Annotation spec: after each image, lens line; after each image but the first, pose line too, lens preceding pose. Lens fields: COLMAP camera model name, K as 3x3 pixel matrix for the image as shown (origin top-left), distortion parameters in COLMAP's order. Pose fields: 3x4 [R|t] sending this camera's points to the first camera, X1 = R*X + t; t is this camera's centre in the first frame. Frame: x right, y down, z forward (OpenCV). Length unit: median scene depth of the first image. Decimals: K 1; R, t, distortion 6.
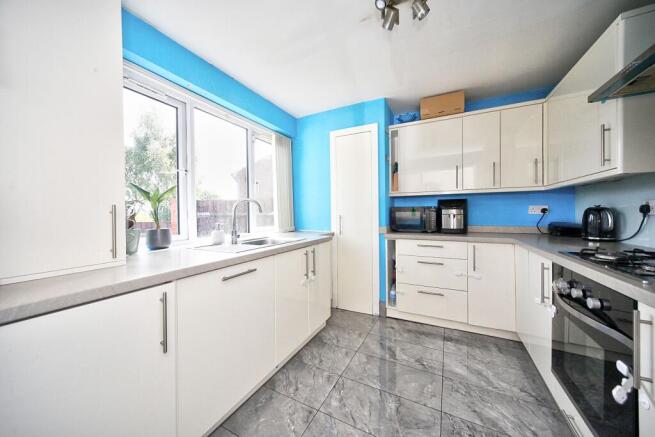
lens RADIAL K [[229.3, 0, 328.0], [0, 229.3, 215.4], [0, 0, 1]] dist [-0.000343, 0.000172]
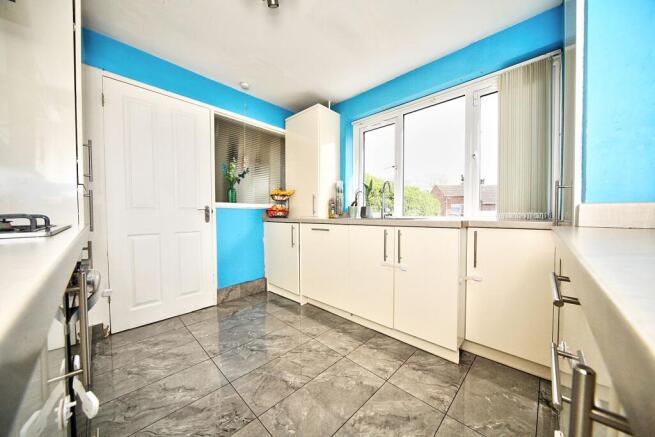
lens RADIAL K [[223.5, 0, 327.5], [0, 223.5, 218.5], [0, 0, 1]] dist [-0.011559, -0.000014]
pose [[-0.294301, 0.029477, -0.955258, 0.681667], [-0.002133, 0.999501, 0.031499, 0.067817], [0.955710, 0.011308, -0.294091, 0.863289]]
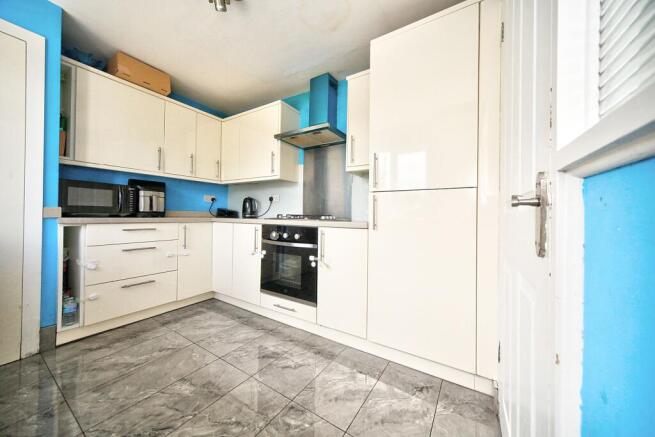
lens RADIAL K [[229.3, 0, 328.0], [0, 229.3, 215.4], [0, 0, 1]] dist [-0.000343, 0.000172]
pose [[0.087856, 0.009341, 0.996089, -0.363860], [-0.006997, 0.999937, -0.008760, 0.082132], [-0.996109, -0.006200, 0.087916, 0.210889]]
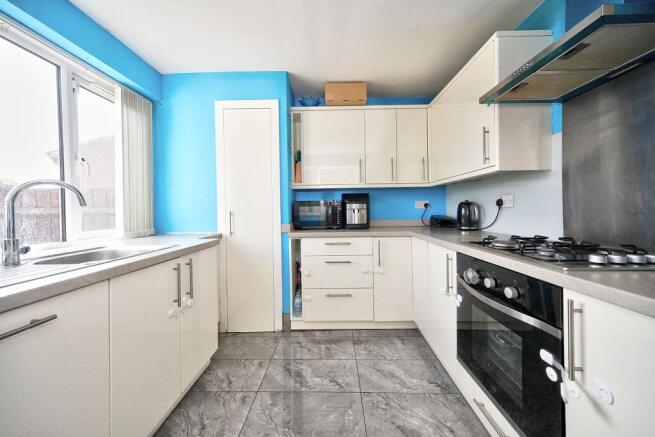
lens RADIAL K [[239.4, 0, 330.3], [0, 239.4, 211.3], [0, 0, 1]] dist [0.003146, 0.000116]
pose [[0.895781, -0.006913, 0.444442, -0.004422], [0.010437, 0.999930, -0.005483, 0.010152], [-0.444373, 0.009550, 0.895791, 0.160142]]
